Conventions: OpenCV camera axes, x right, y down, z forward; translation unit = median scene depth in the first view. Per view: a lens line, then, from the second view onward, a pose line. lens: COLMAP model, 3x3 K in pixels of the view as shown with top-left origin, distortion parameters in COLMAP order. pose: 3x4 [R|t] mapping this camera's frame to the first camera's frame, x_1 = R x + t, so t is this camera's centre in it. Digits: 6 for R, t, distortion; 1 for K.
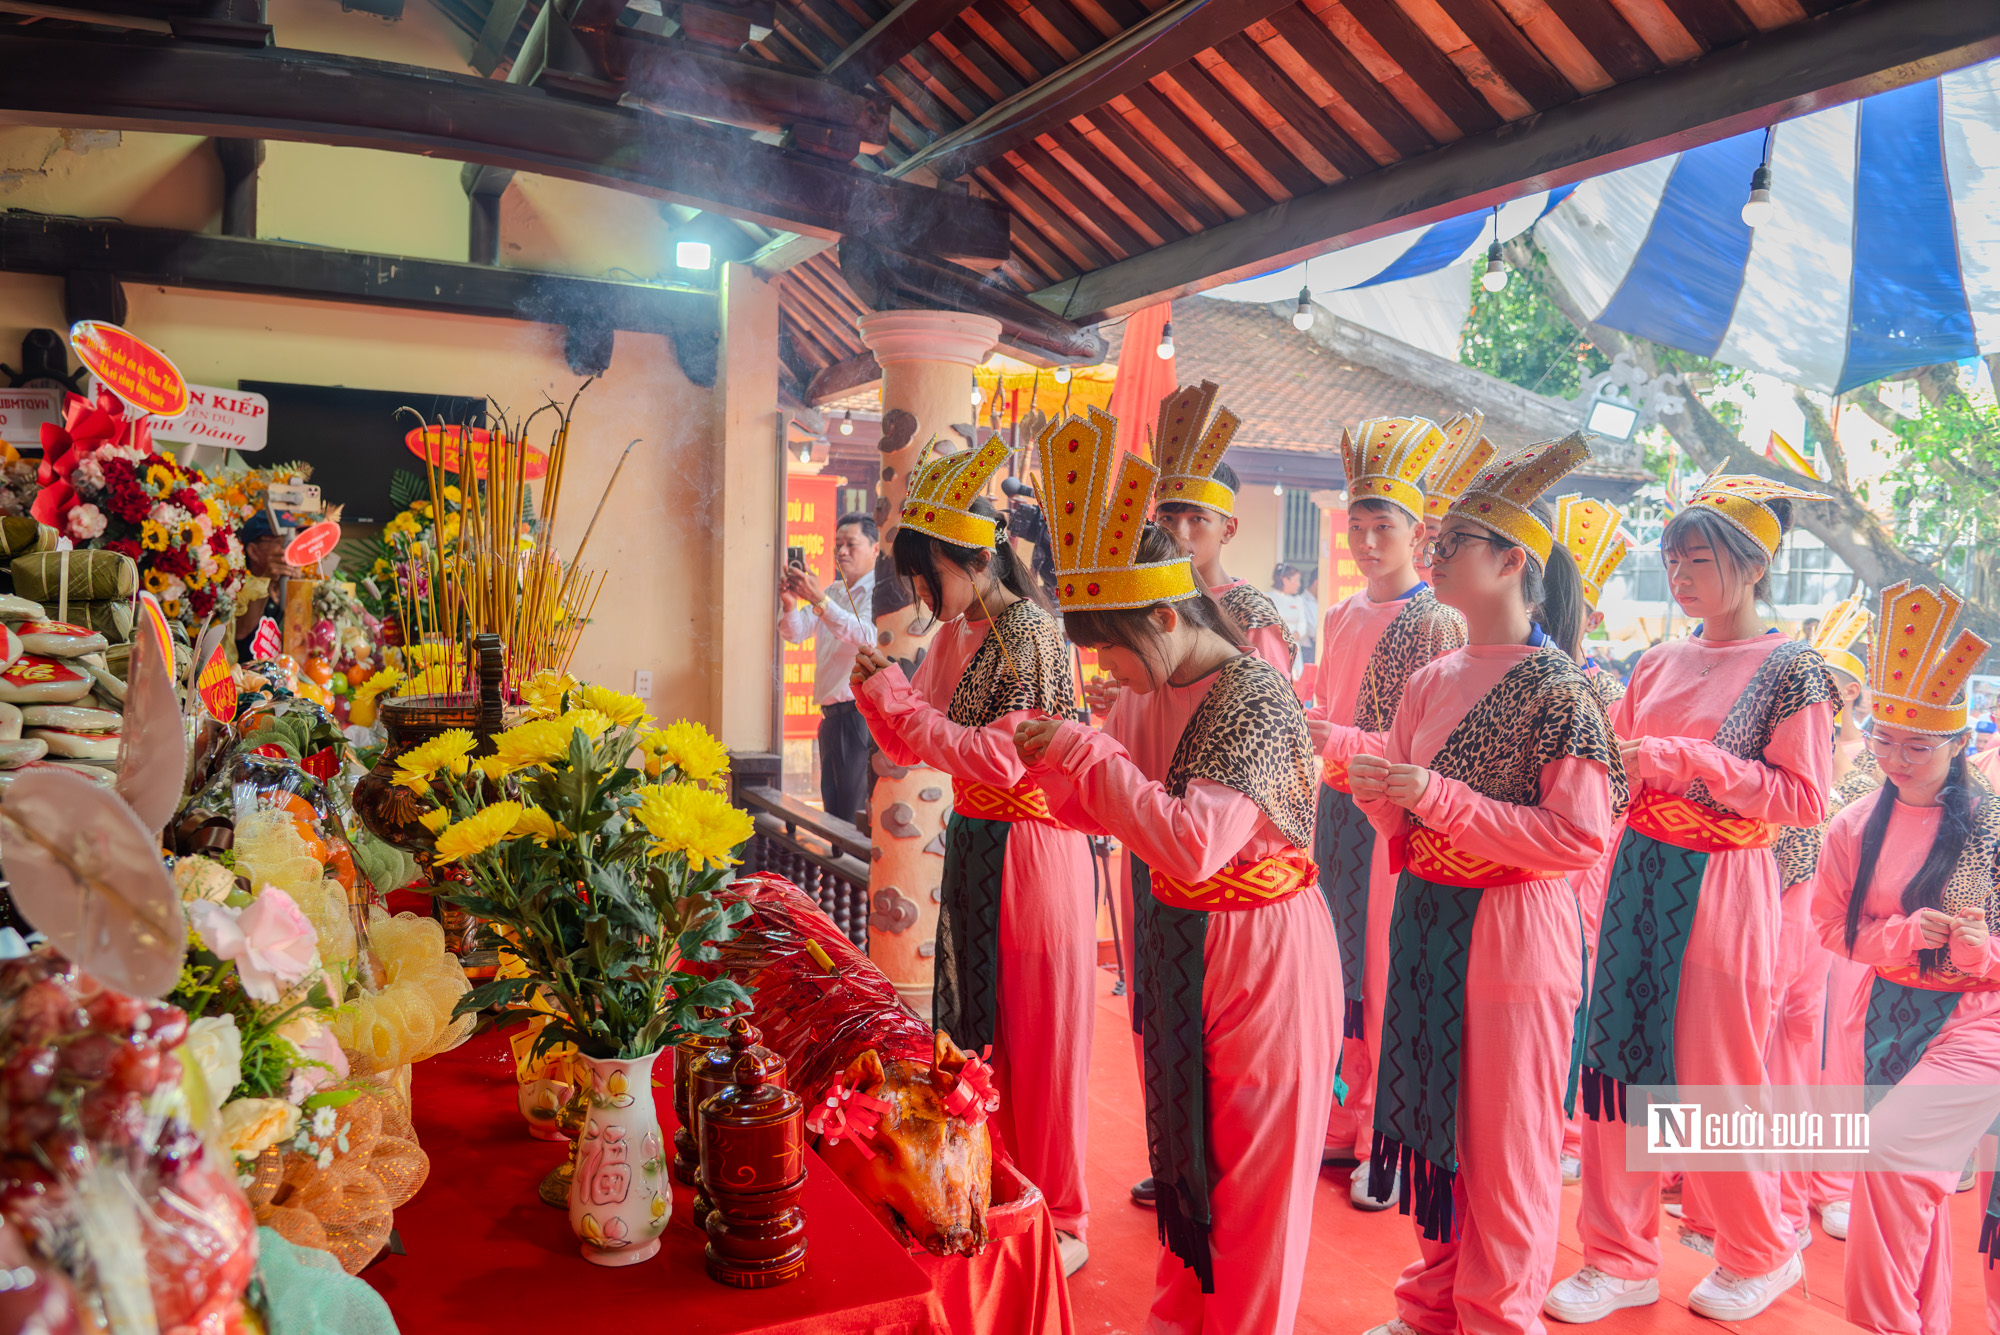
lens RADIAL K [[1465.4, 0, 1000.0], [0, 1465.4, 667.5], [0, 0, 1]] dist [-0.002852, 0.003543]
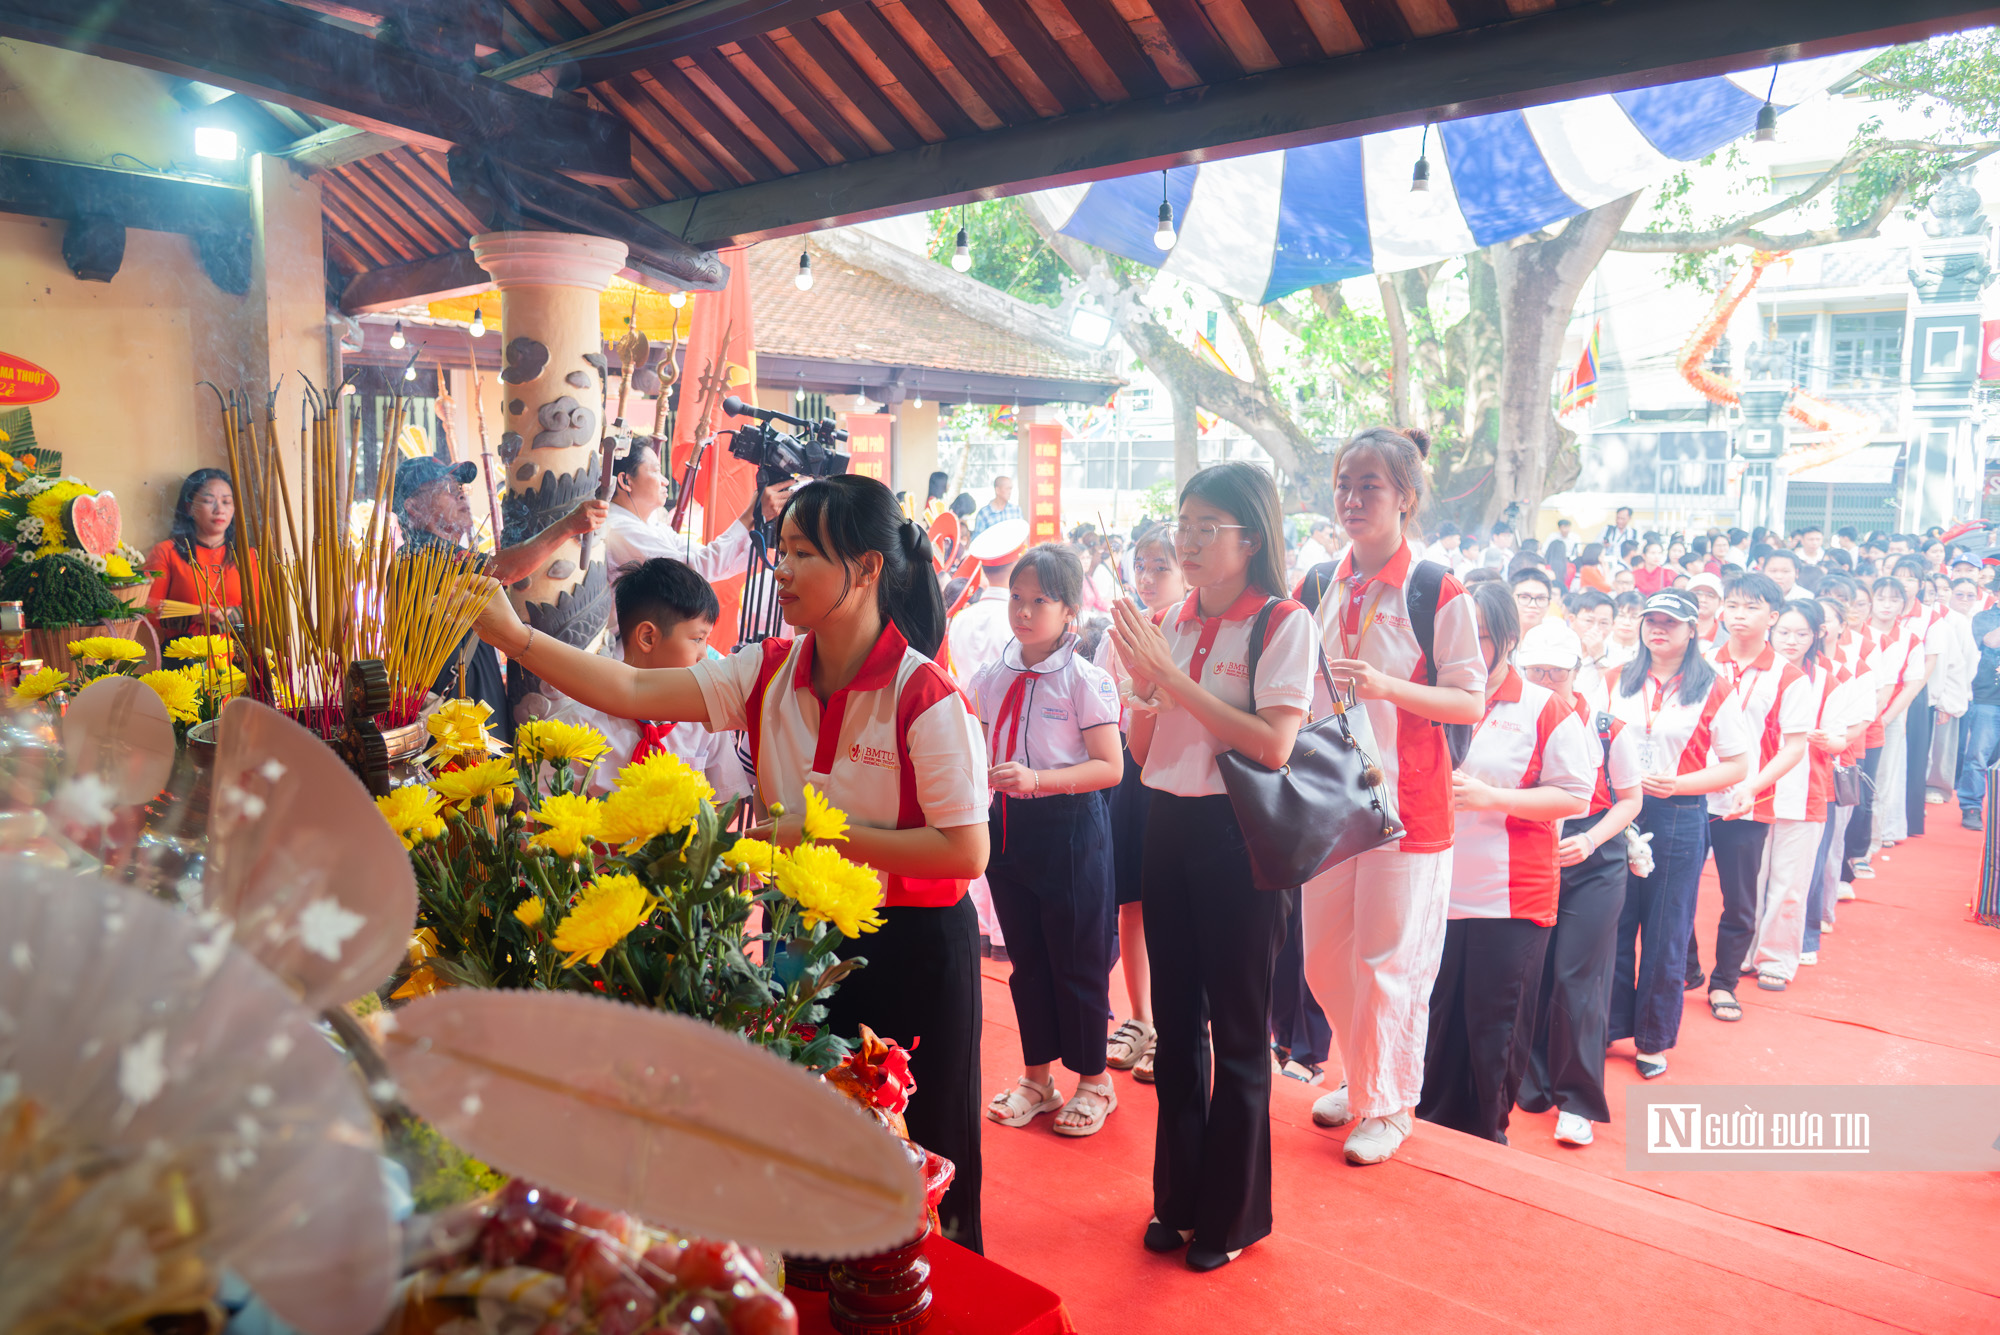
lens RADIAL K [[1460.6, 0, 976.2], [0, 1460.6, 640.5], [0, 0, 1]] dist [-0.003004, -0.000133]
pose [[0.944251, -0.051887, 0.325111, -0.323154], [0.034517, 0.997663, 0.058975, -0.081619], [-0.327411, -0.044465, 0.943835, 0.051912]]
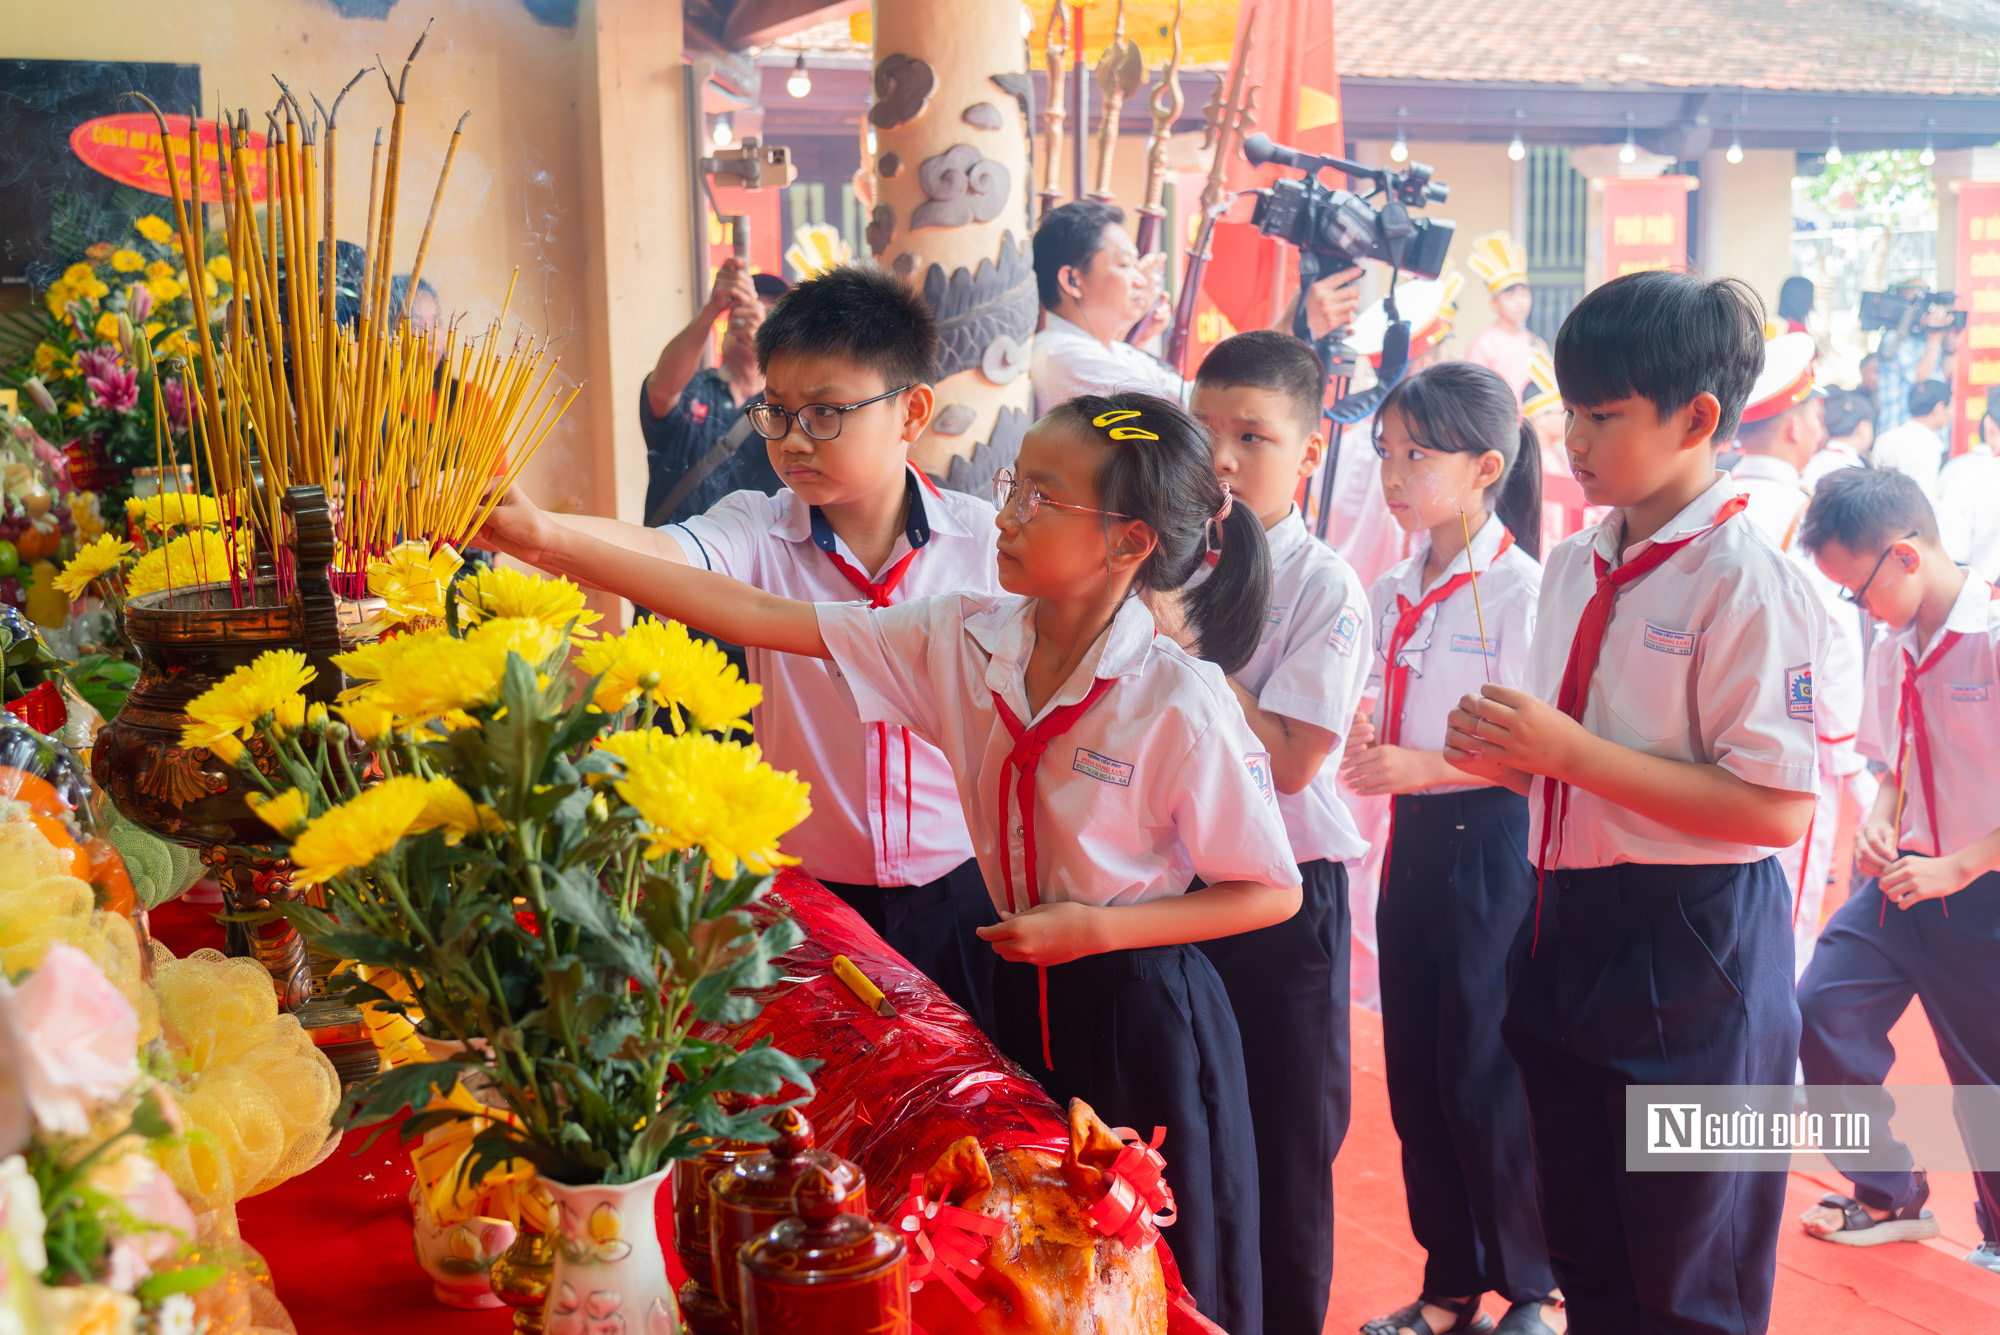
lens RADIAL K [[2423.7, 0, 1000.0], [0, 2423.7, 667.5], [0, 0, 1]] dist [0.018507, 0.044590]
pose [[0.998764, -0.043639, -0.023812, -0.047501], [0.045431, 0.995698, 0.080762, -0.017256], [0.020186, -0.081744, 0.996449, 0.007680]]
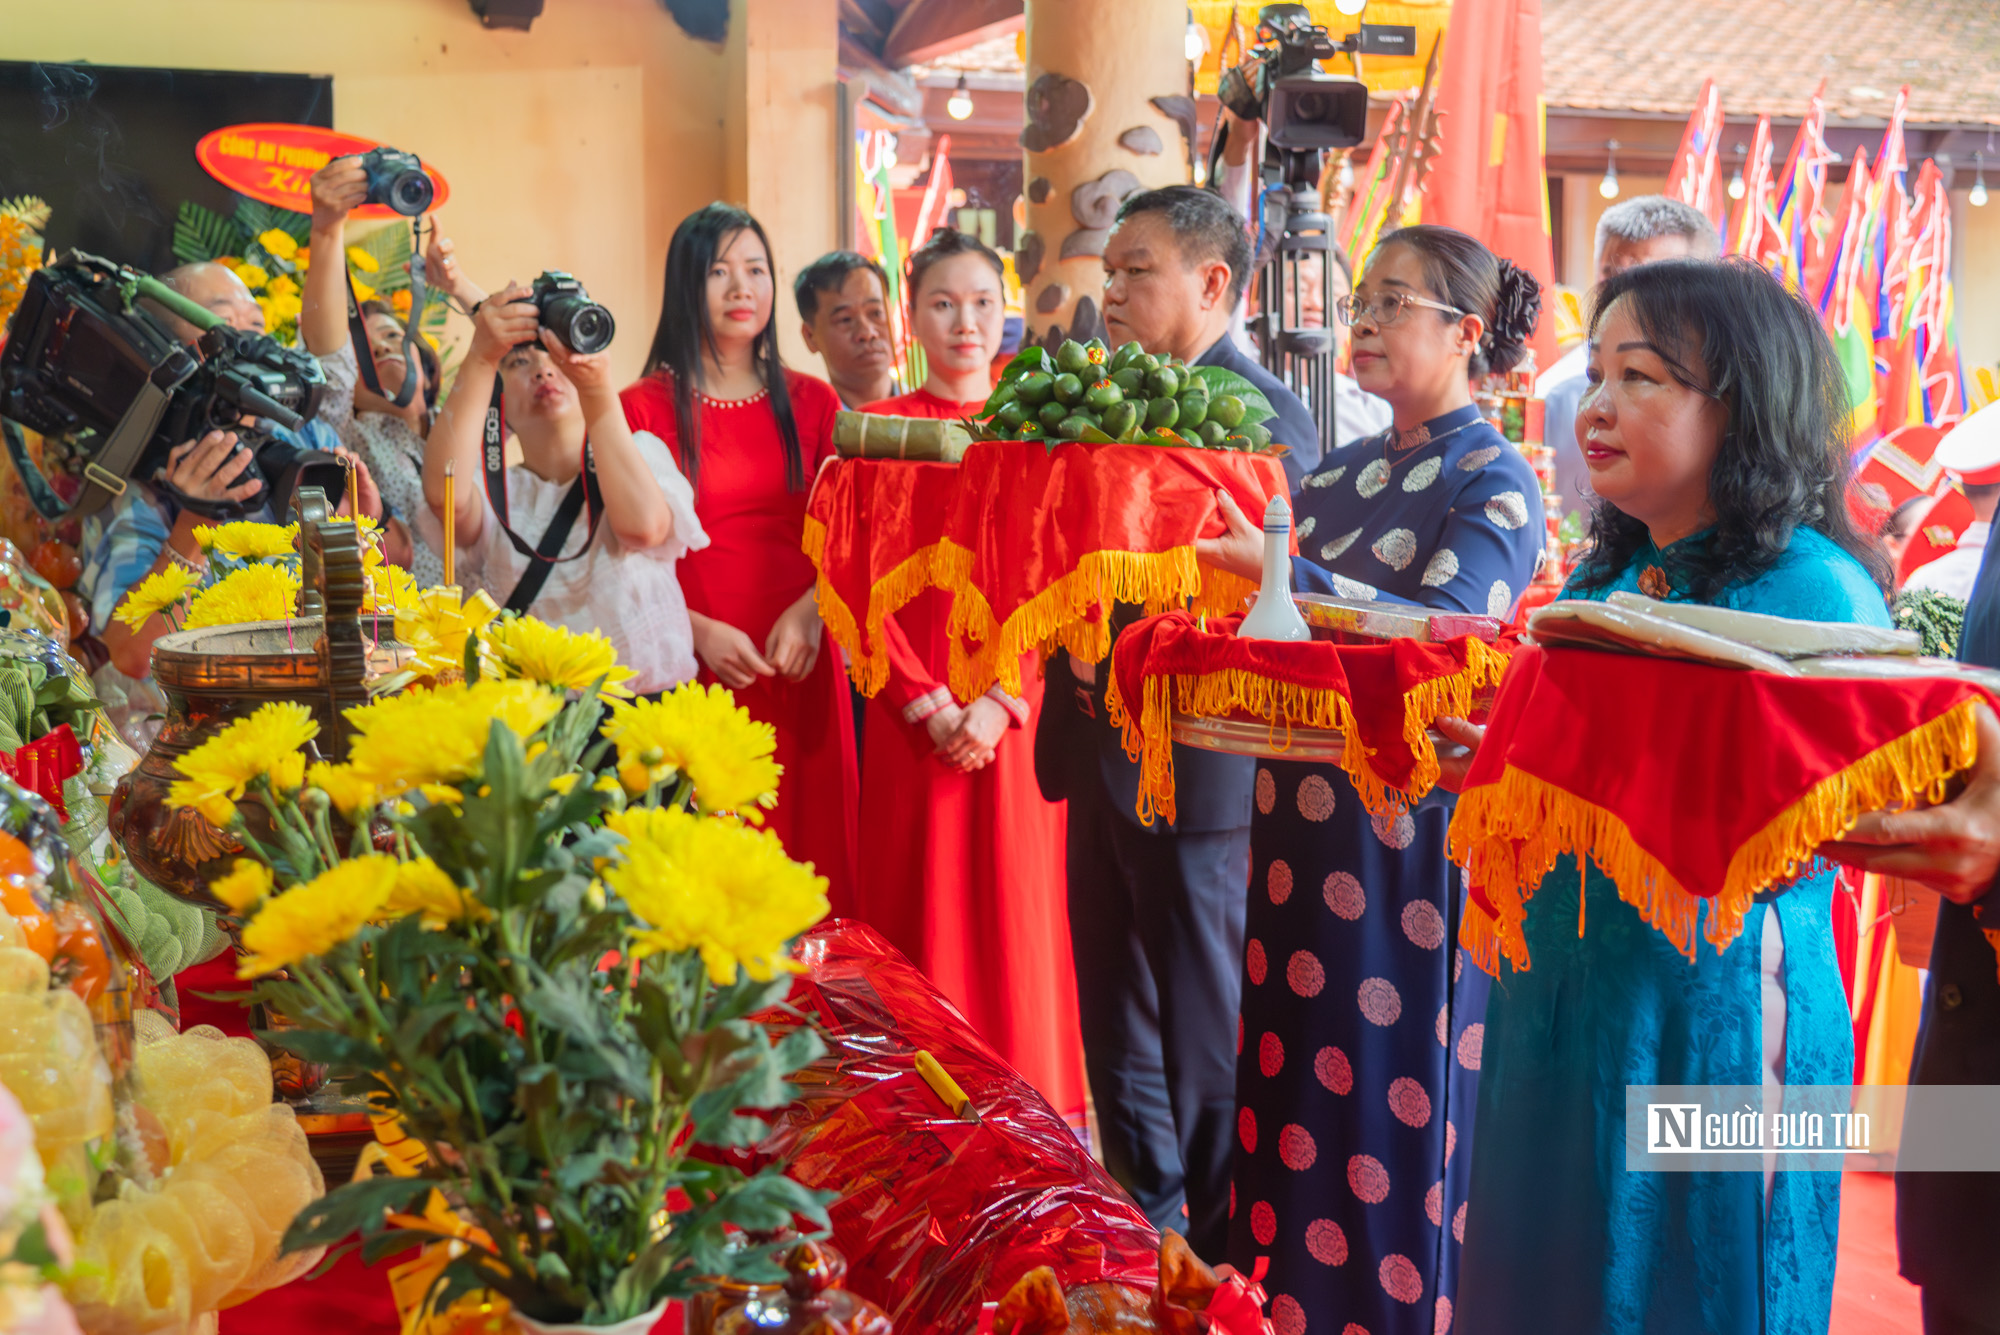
lens RADIAL K [[2566.7, 0, 1003.6], [0, 2566.7, 596.3], [0, 0, 1]] dist [0.032110, 0.030307]
pose [[0.995902, -0.015974, -0.089013, -0.013922], [0.018741, 0.999364, 0.030336, -0.021002], [0.088472, -0.031880, 0.995568, 0.060077]]
